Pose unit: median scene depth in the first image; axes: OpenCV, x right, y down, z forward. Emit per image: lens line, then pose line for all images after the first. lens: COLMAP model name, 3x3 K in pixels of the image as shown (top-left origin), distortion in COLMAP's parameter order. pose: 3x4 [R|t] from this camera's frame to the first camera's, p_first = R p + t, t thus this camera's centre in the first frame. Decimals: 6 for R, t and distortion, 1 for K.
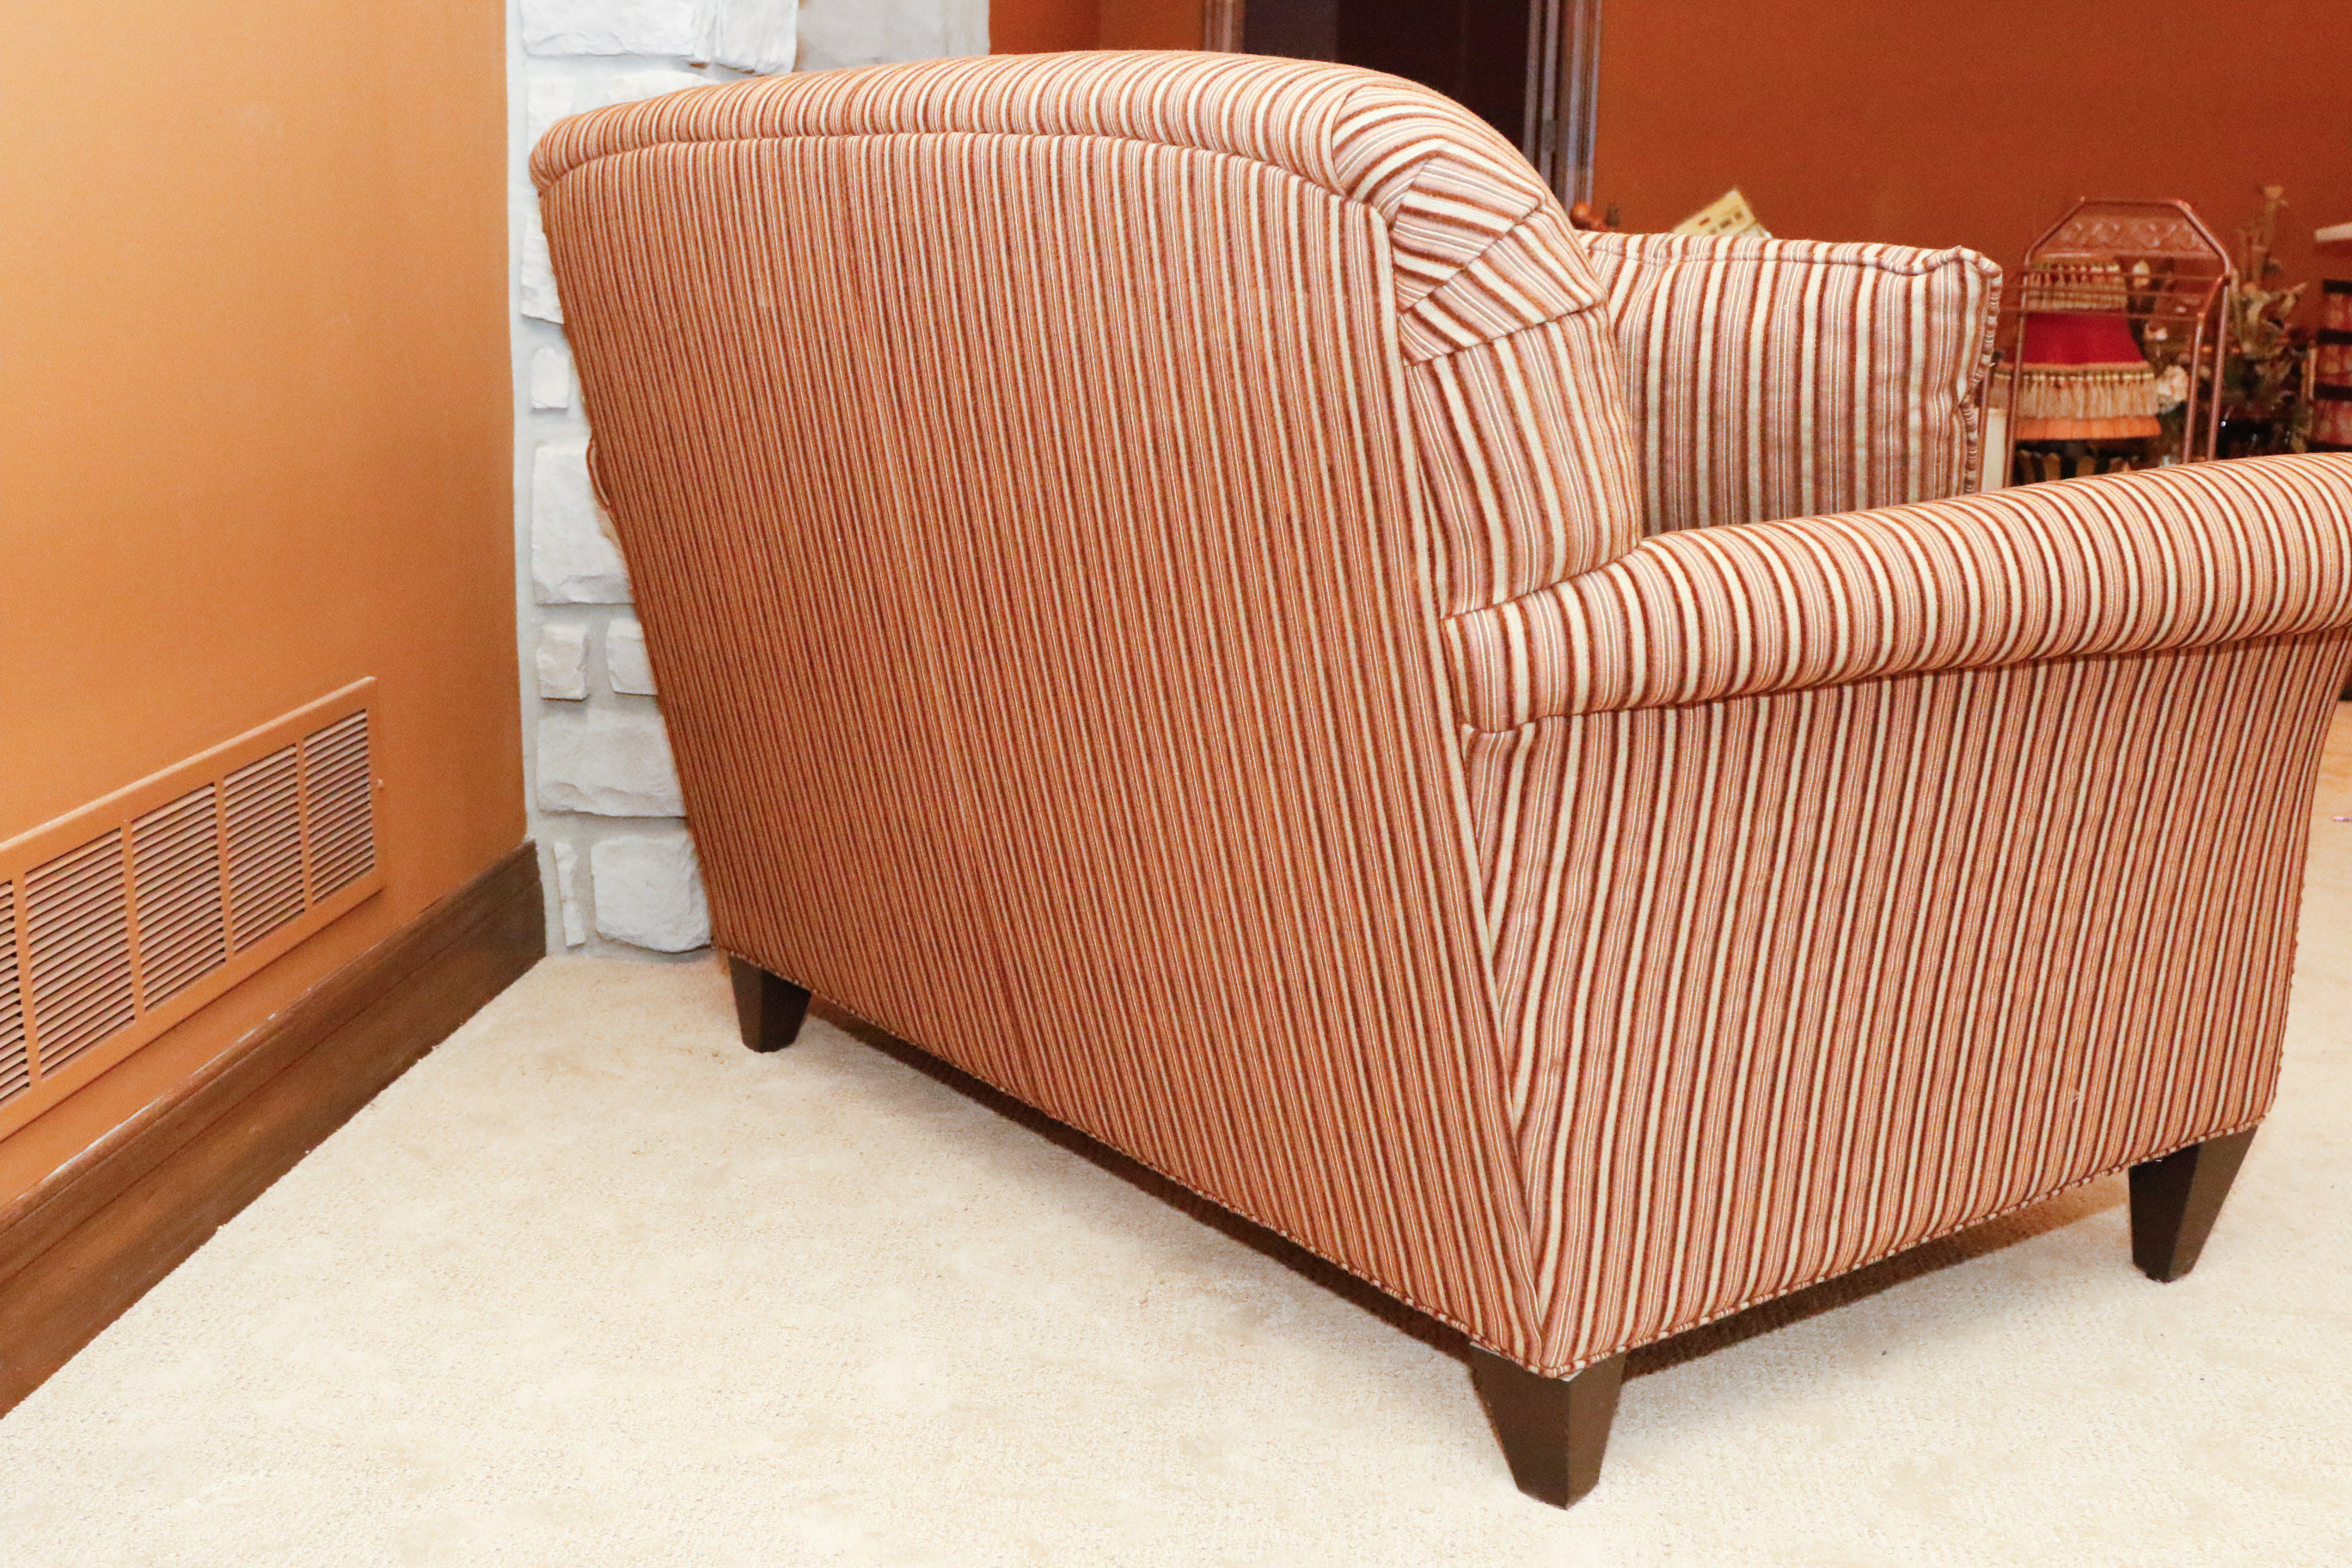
lens RADIAL K [[2586.9, 0, 1177.2], [0, 2586.9, 797.5], [0, 0, 1]] dist [-0.138879, 0.000000]
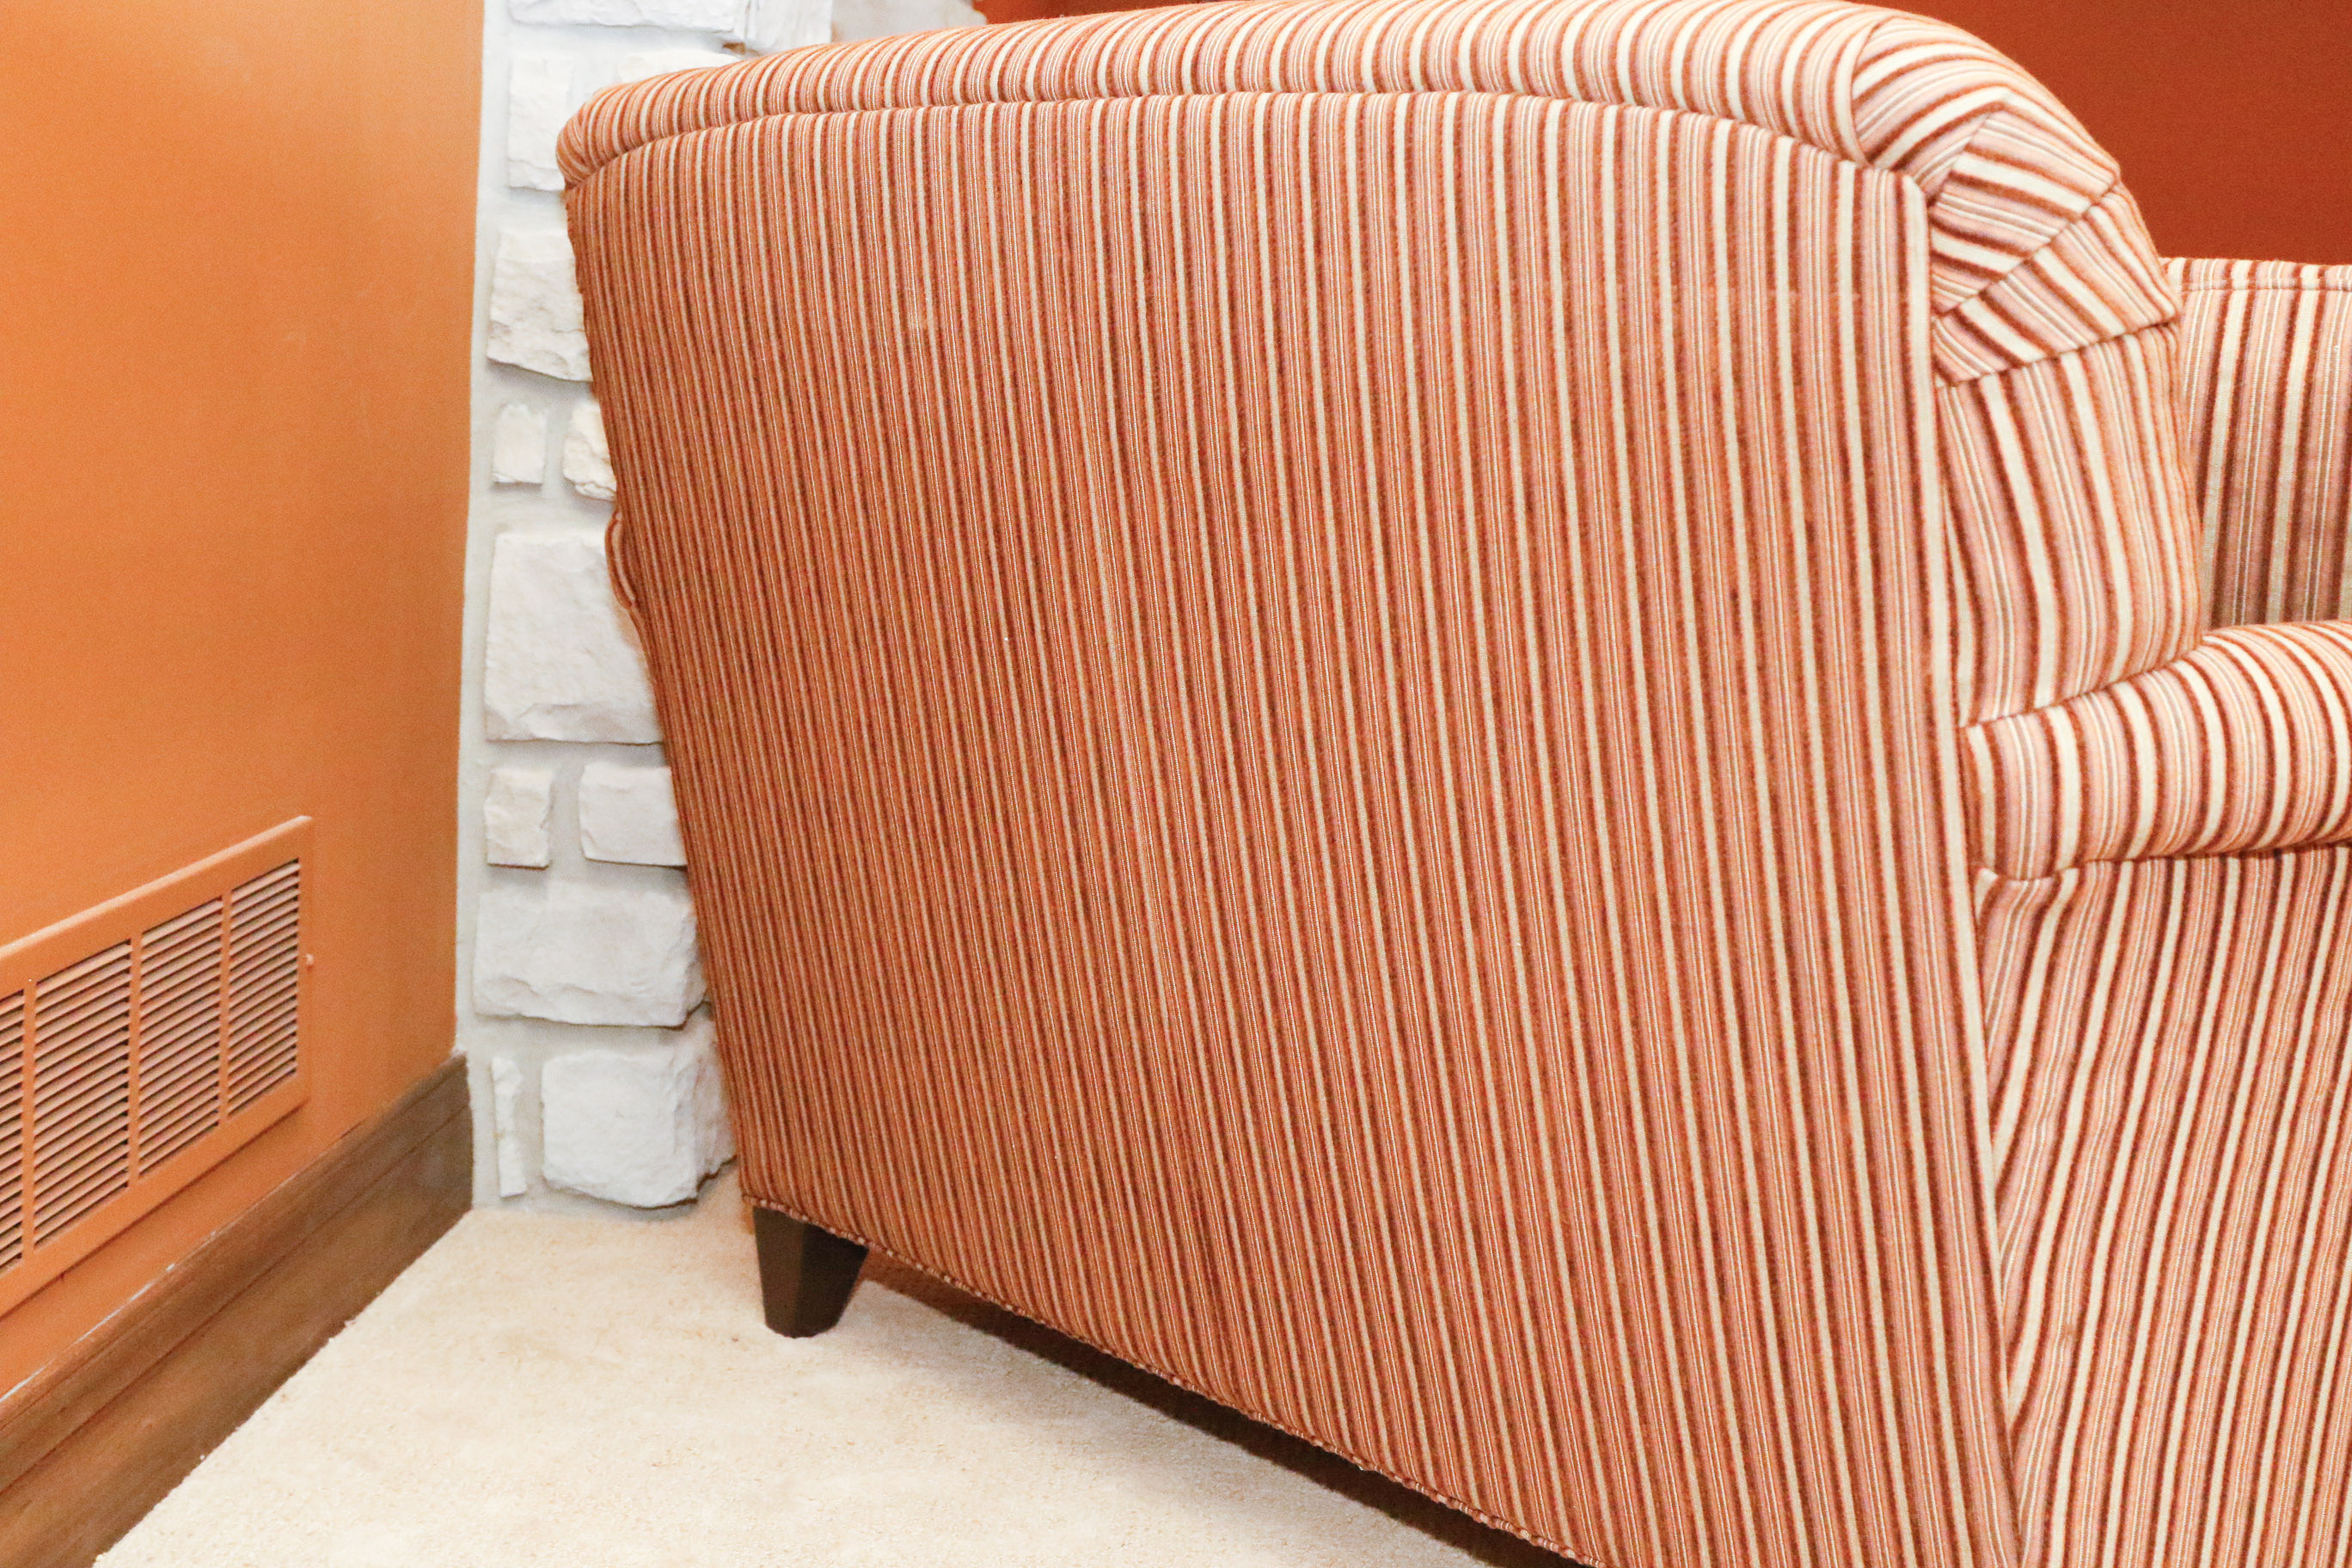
lens RADIAL K [[3248.0, 0, 1175.2], [0, 3248.0, 774.0], [0, 0, 1]] dist [-0.064647, 0.000000]
pose [[0.998636, 0.027023, 0.044672, -0.142258], [-0.022686, 0.995230, -0.094880, 0.033170], [-0.047022, 0.093737, 0.994486, 0.061829]]
